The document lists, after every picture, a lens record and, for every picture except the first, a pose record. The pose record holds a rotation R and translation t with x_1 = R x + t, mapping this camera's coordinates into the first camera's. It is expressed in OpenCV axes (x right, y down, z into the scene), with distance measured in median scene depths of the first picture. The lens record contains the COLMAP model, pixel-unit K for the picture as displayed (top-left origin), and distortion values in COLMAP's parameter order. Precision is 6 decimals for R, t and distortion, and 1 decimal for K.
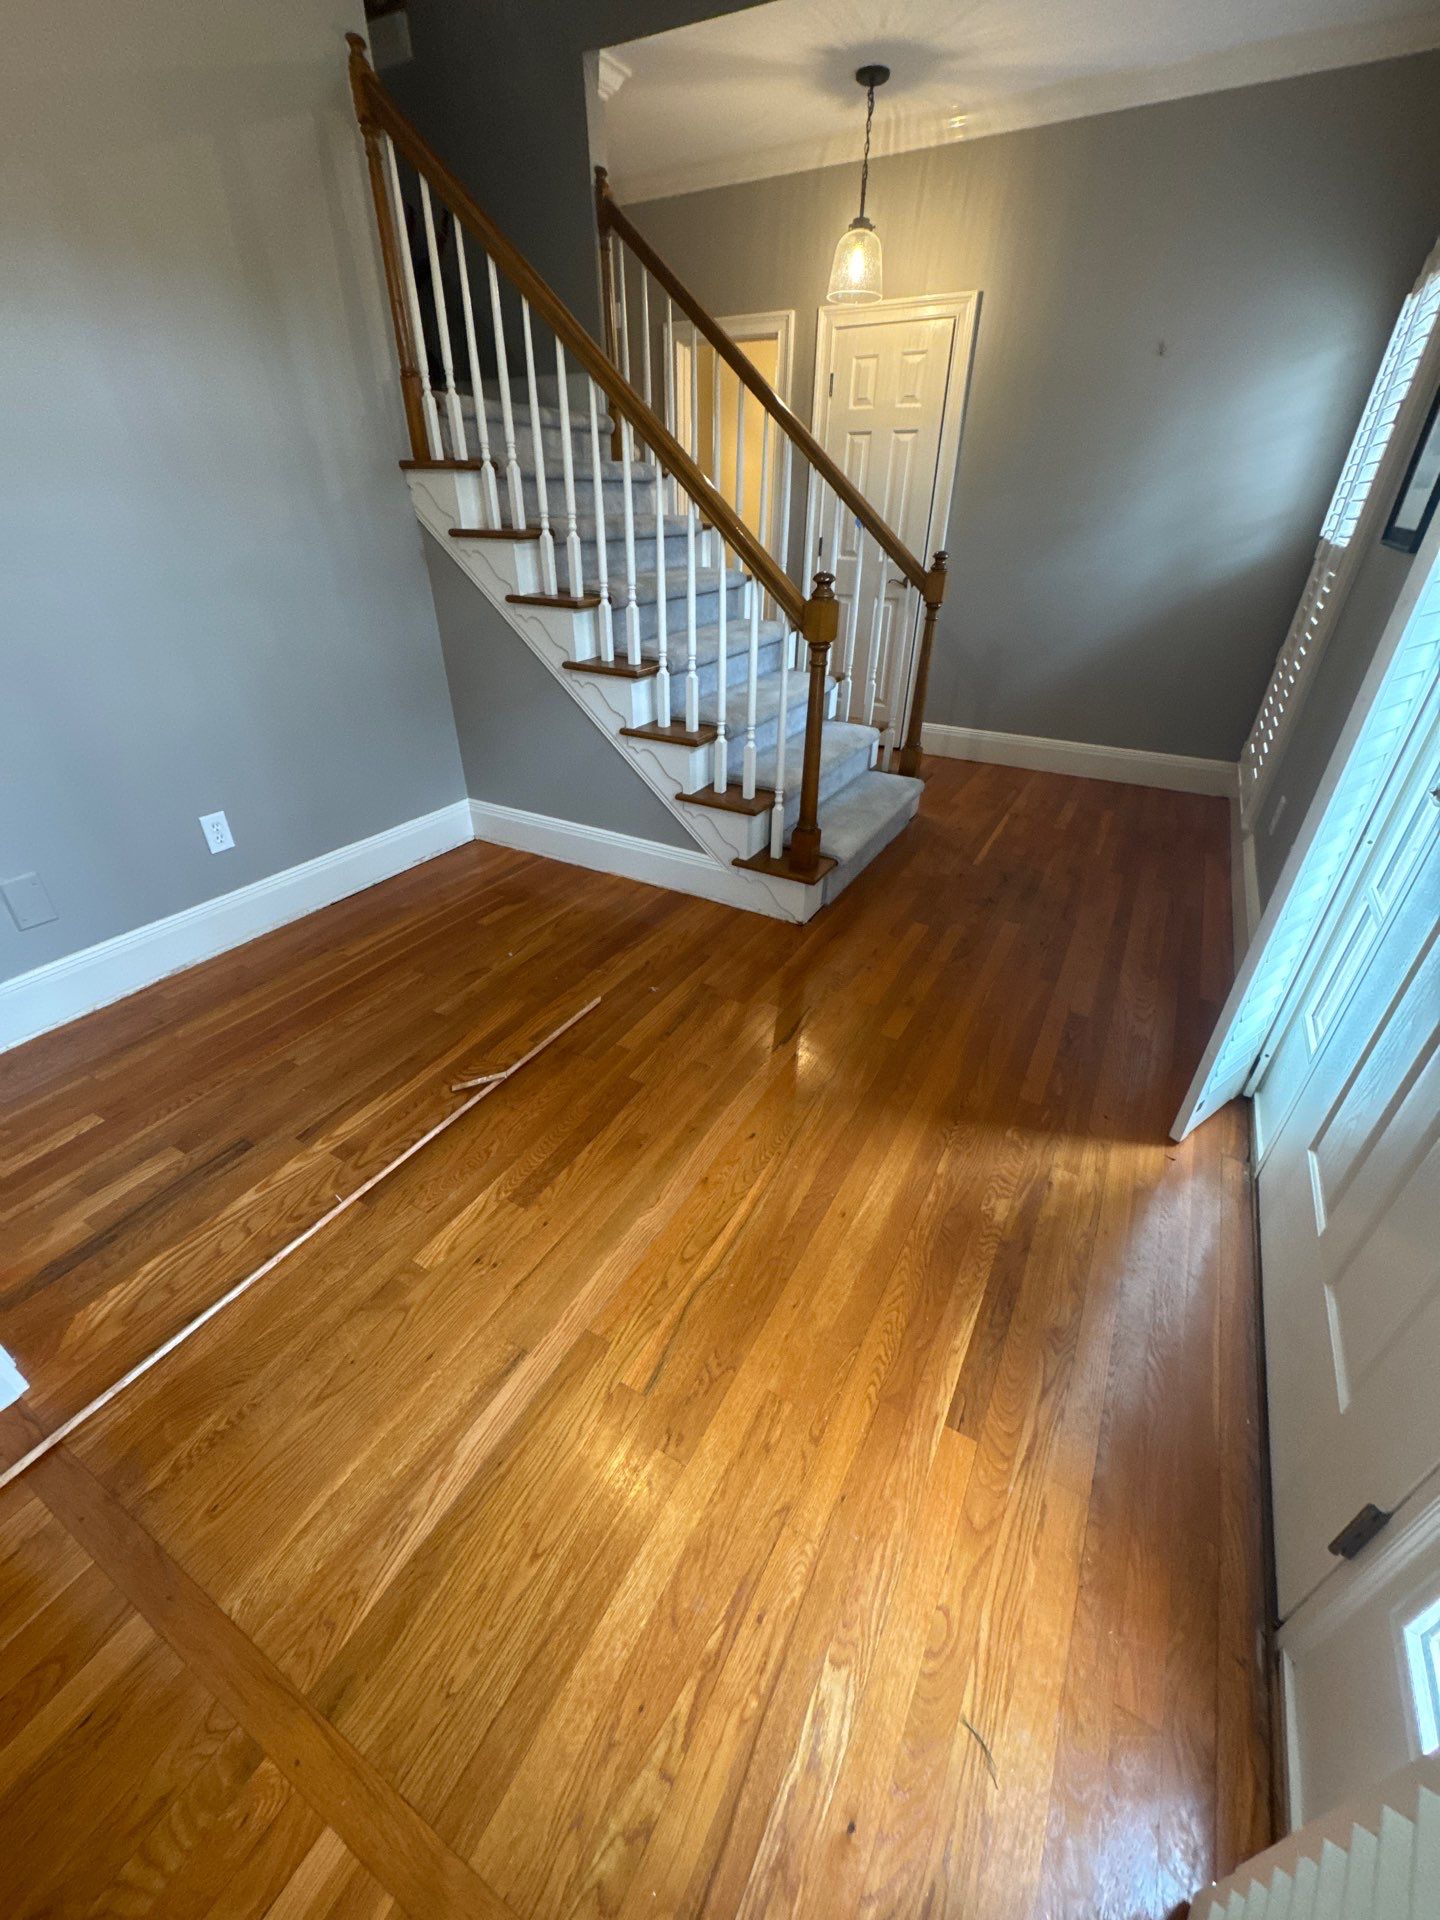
lens RADIAL K [[762.0, 0, 731.8], [0, 762.0, 955.9], [0, 0, 1]] dist [-0.001413, 0.000218]
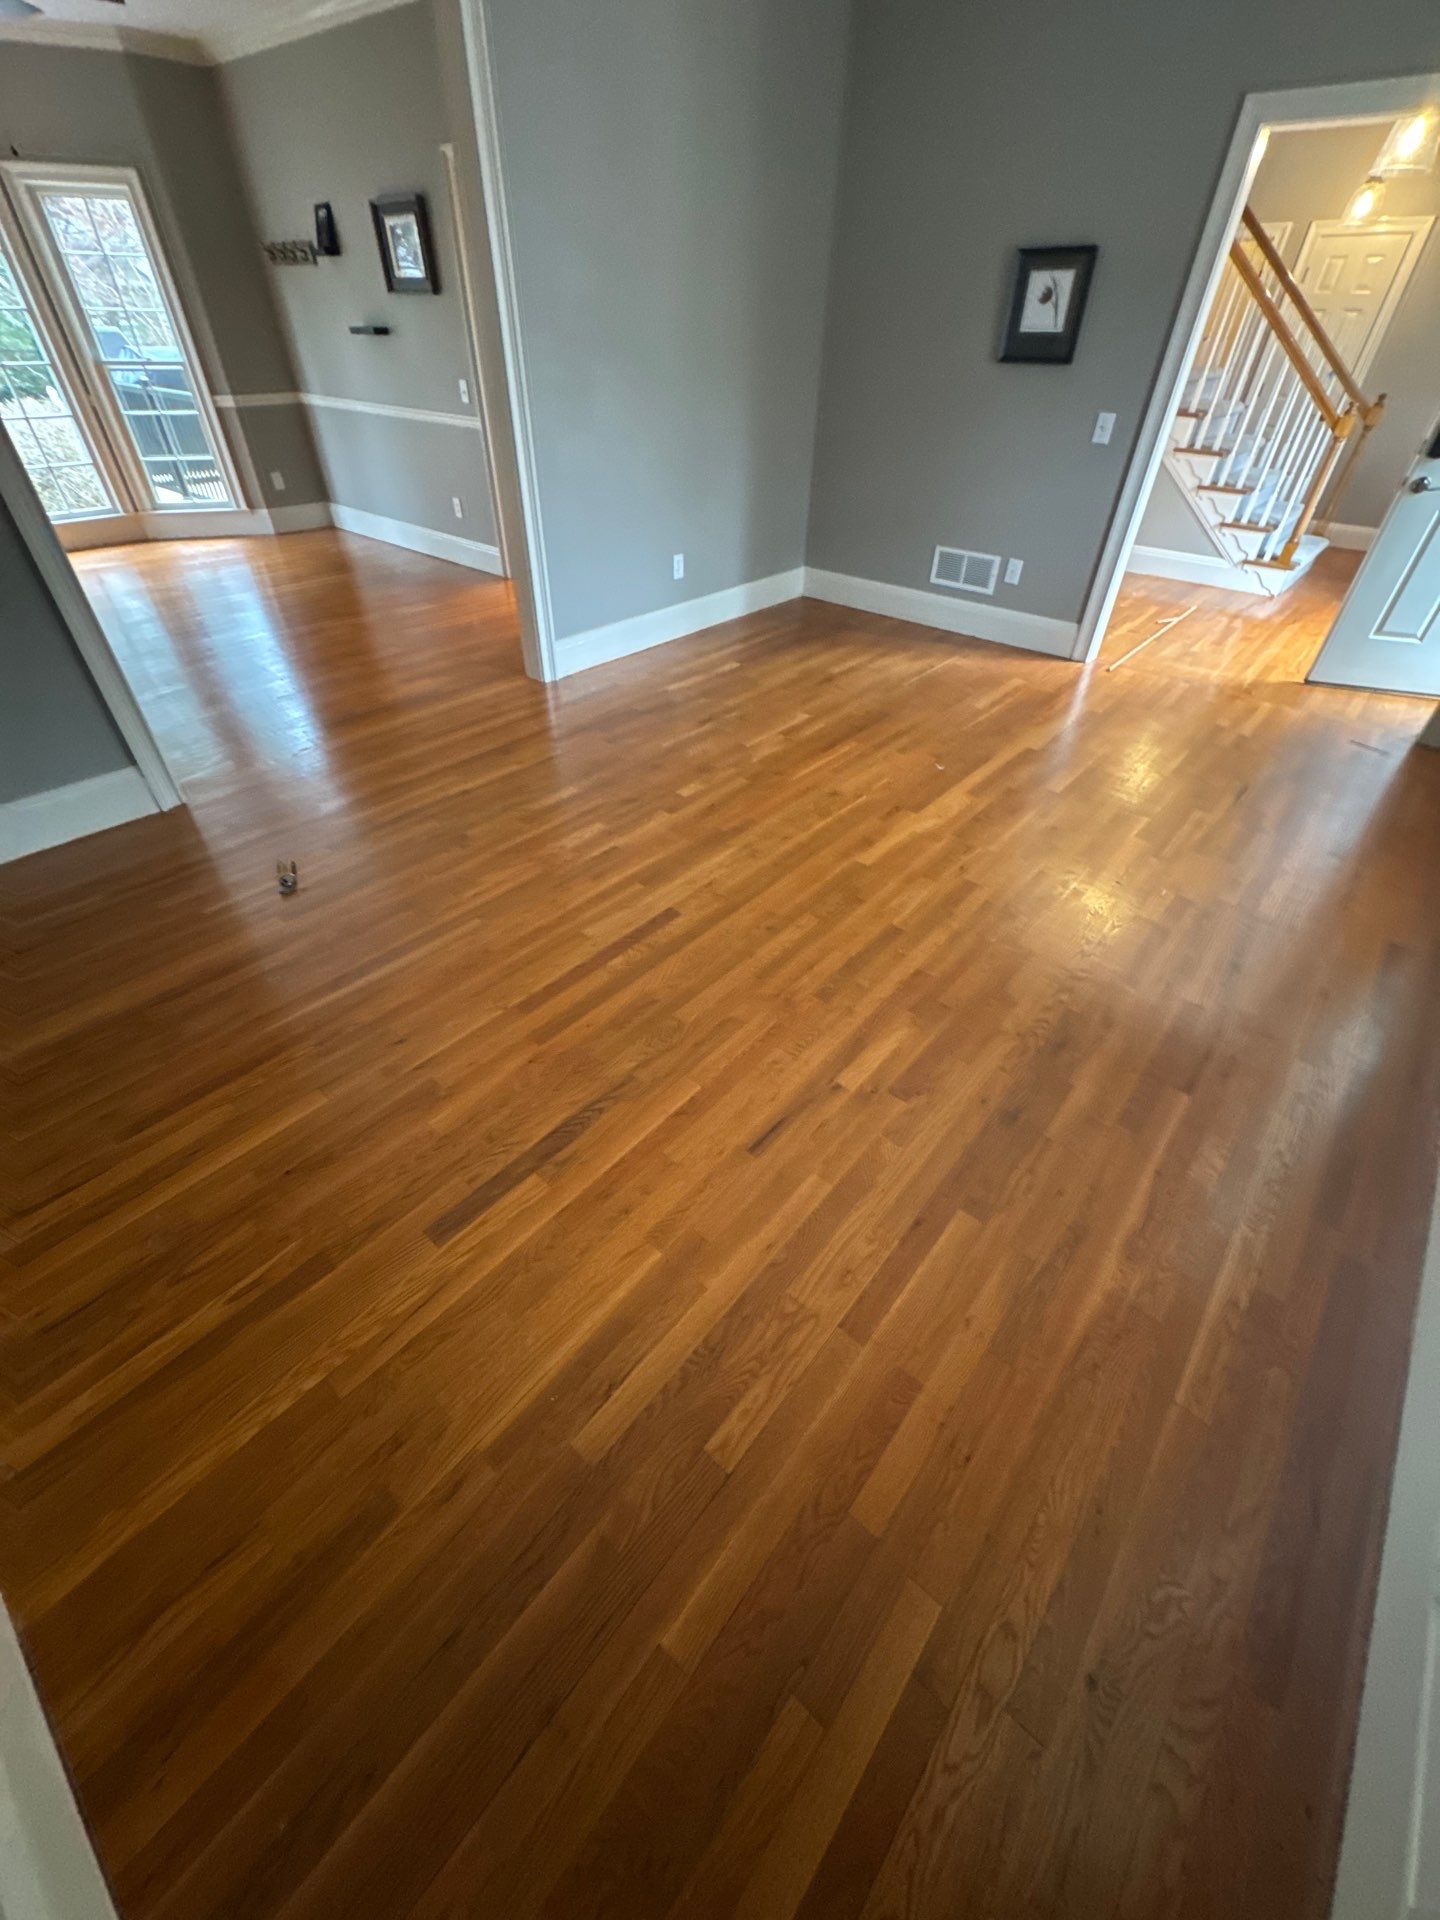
lens RADIAL K [[762.0, 0, 715.9], [0, 762.0, 961.5], [0, 0, 1]] dist [-0.001413, 0.000218]
pose [[0.979860, 0.135492, -0.146686, -0.931361], [-0.112201, 0.981228, 0.156850, 0.759938], [0.165185, -0.137232, 0.976669, -1.338831]]
